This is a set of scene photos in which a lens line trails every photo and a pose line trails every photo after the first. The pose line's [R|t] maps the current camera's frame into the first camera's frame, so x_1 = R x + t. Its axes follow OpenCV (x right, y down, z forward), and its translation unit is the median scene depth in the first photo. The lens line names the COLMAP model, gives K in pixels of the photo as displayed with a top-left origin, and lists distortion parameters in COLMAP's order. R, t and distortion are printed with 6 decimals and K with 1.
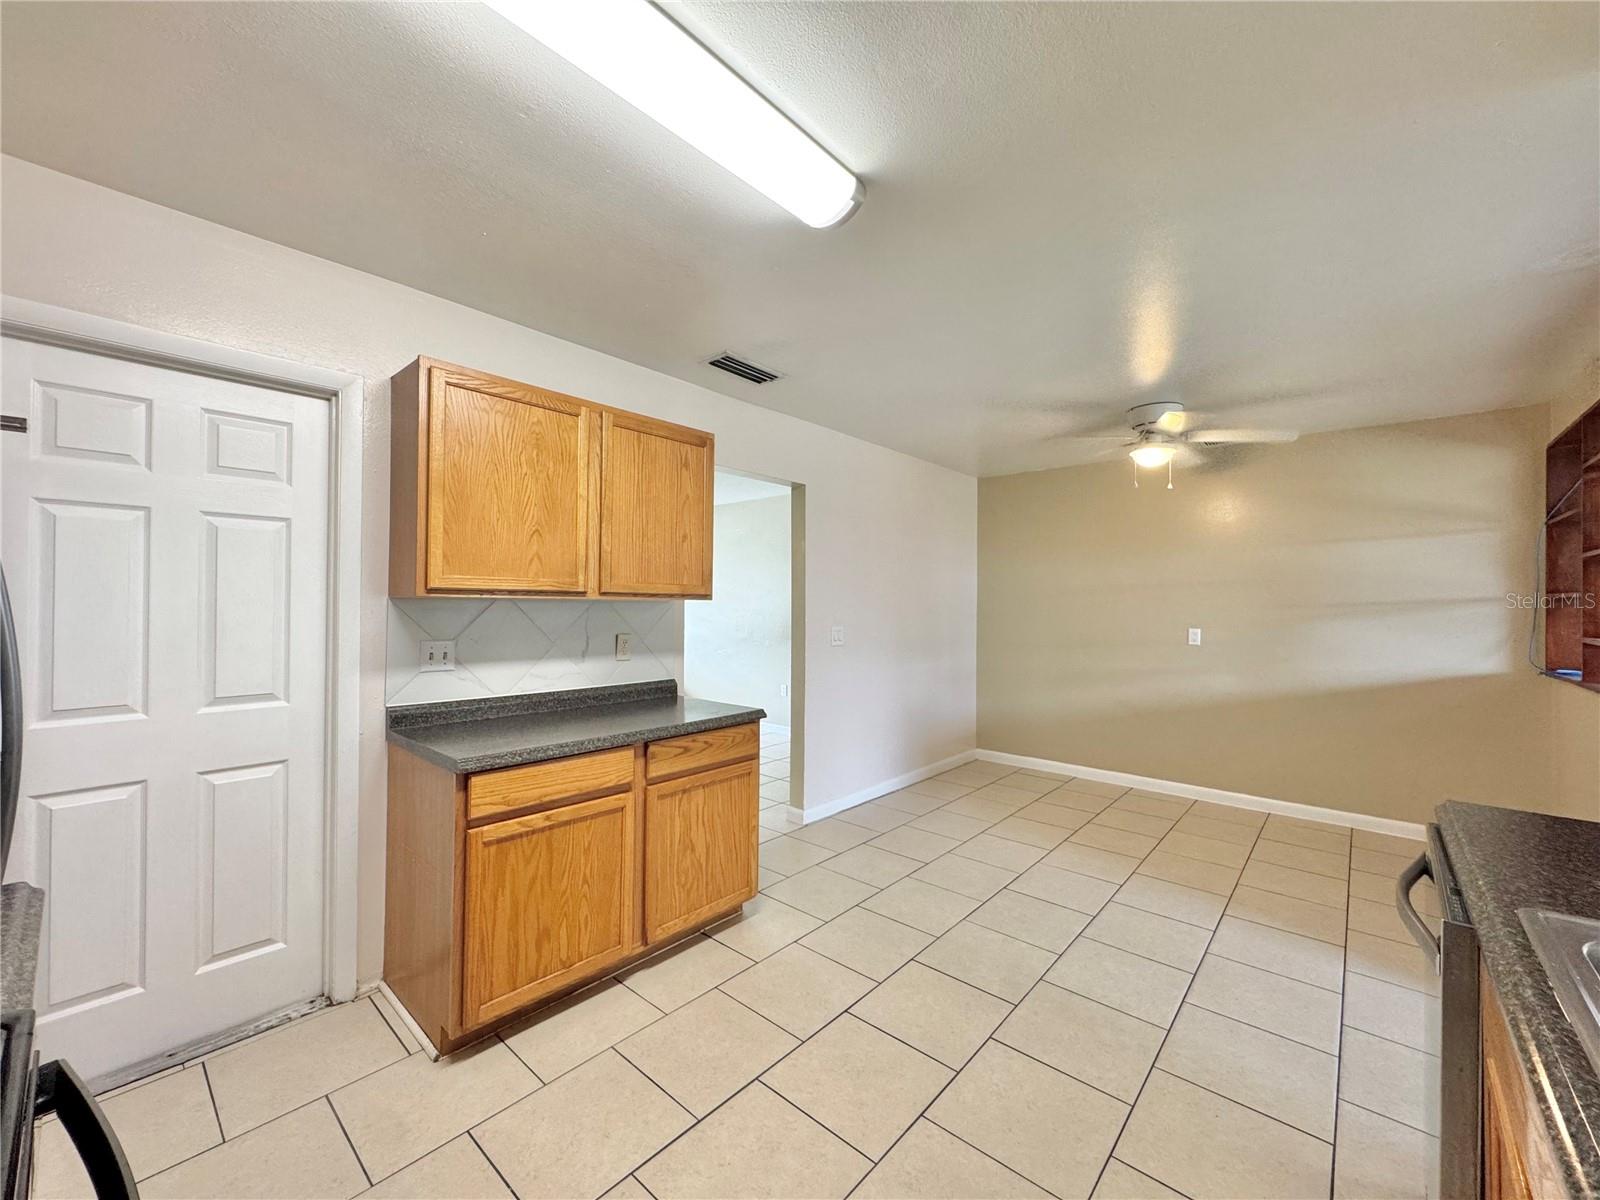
lens RADIAL K [[636.1, 0, 802.0], [0, 636.1, 599.3], [0, 0, 1]] dist [-0.003896, 0.000204]
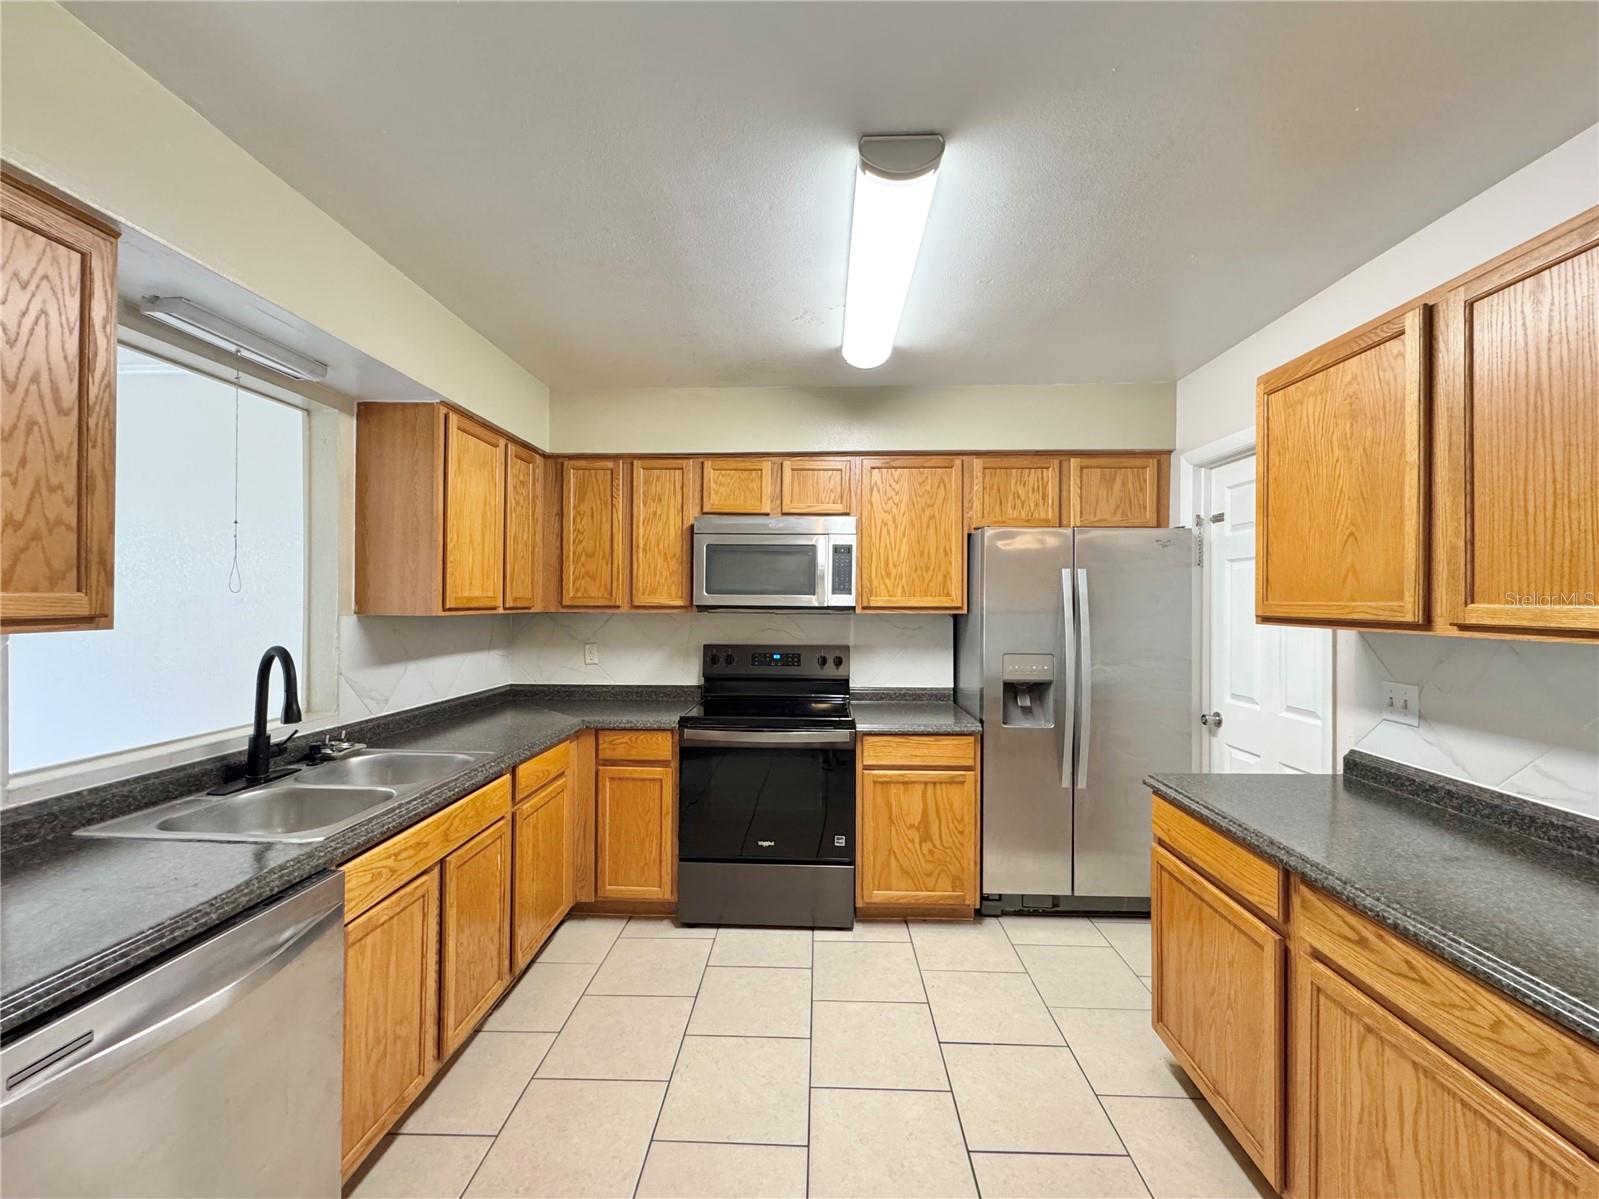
lens RADIAL K [[648.9, 0, 799.5], [0, 648.9, 599.5], [0, 0, 1]] dist [-0.000621, 0.000072]
pose [[-0.773690, -0.014021, -0.633410, 0.444434], [-0.008592, 0.999895, -0.011639, -0.019687], [0.633507, -0.003563, -0.773729, 1.026922]]
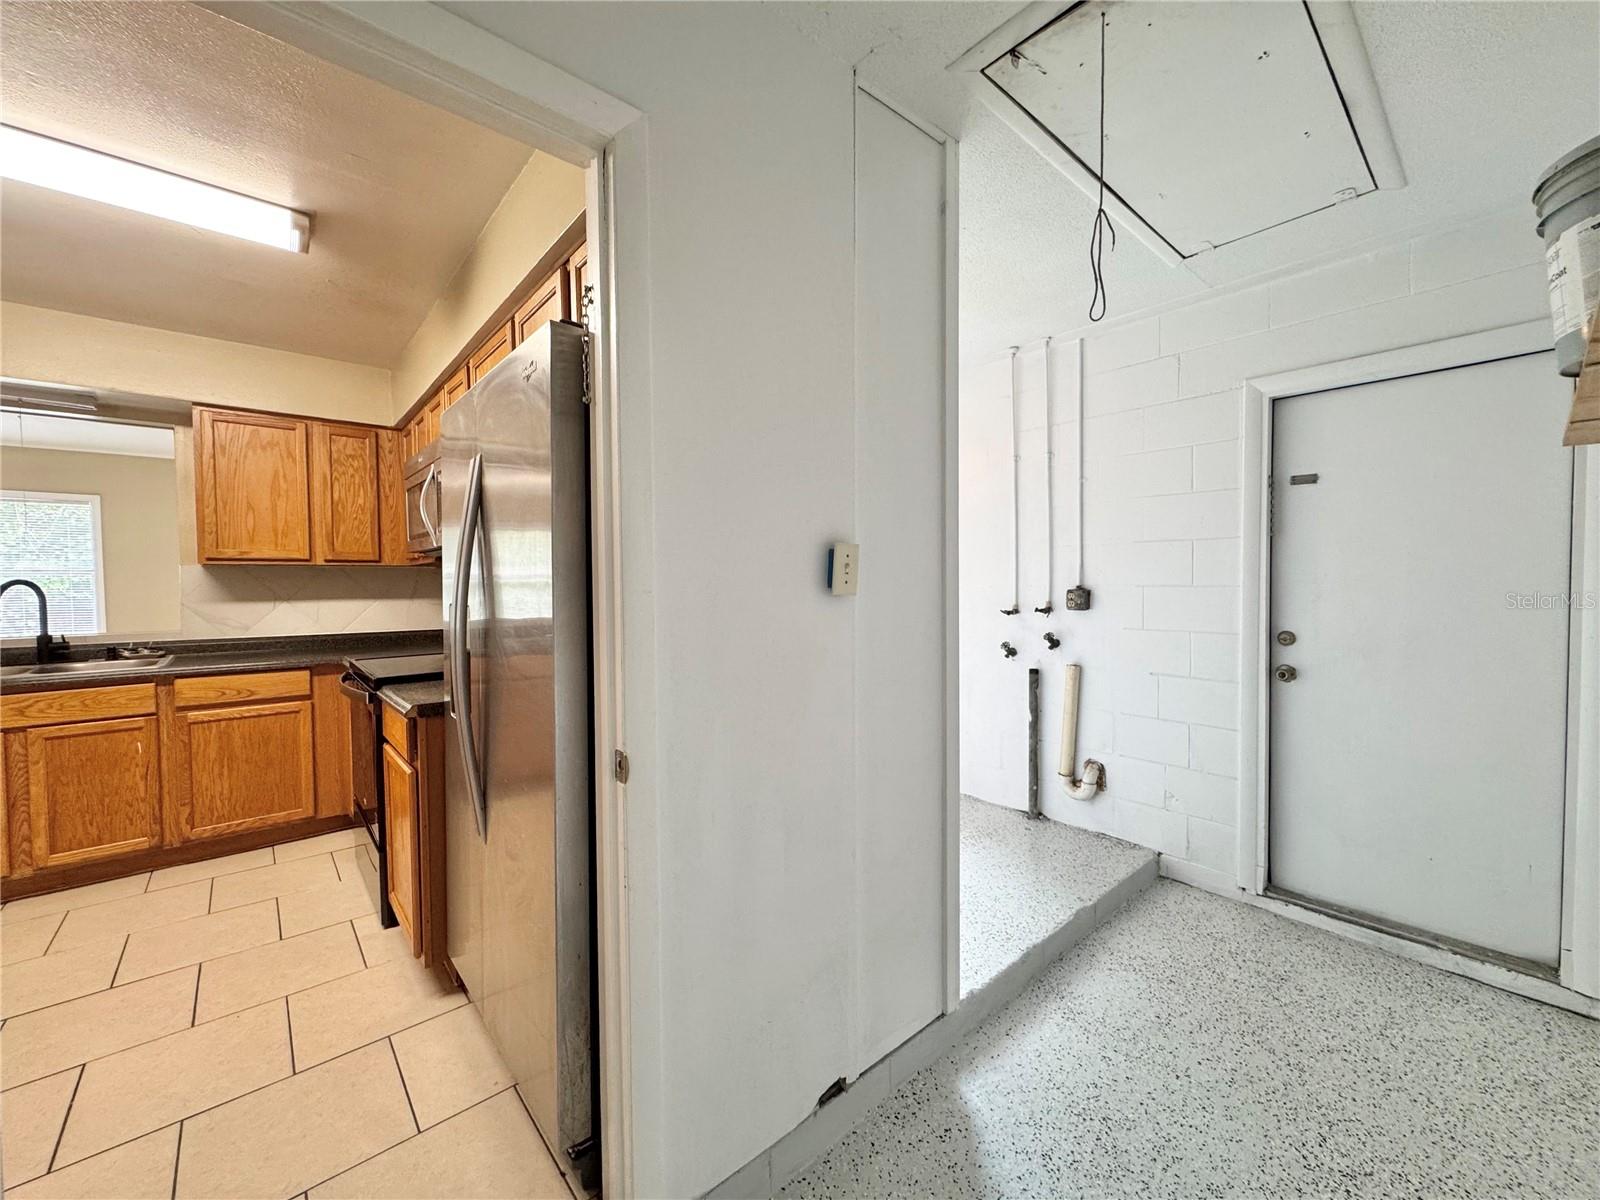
lens RADIAL K [[636.1, 0, 802.0], [0, 636.1, 599.3], [0, 0, 1]] dist [-0.003896, 0.000204]
pose [[-0.991339, -0.004973, 0.131236, -1.007721], [-0.001467, 0.999640, 0.026795, 0.029096], [-0.131322, 0.026370, -0.990989, 1.037889]]
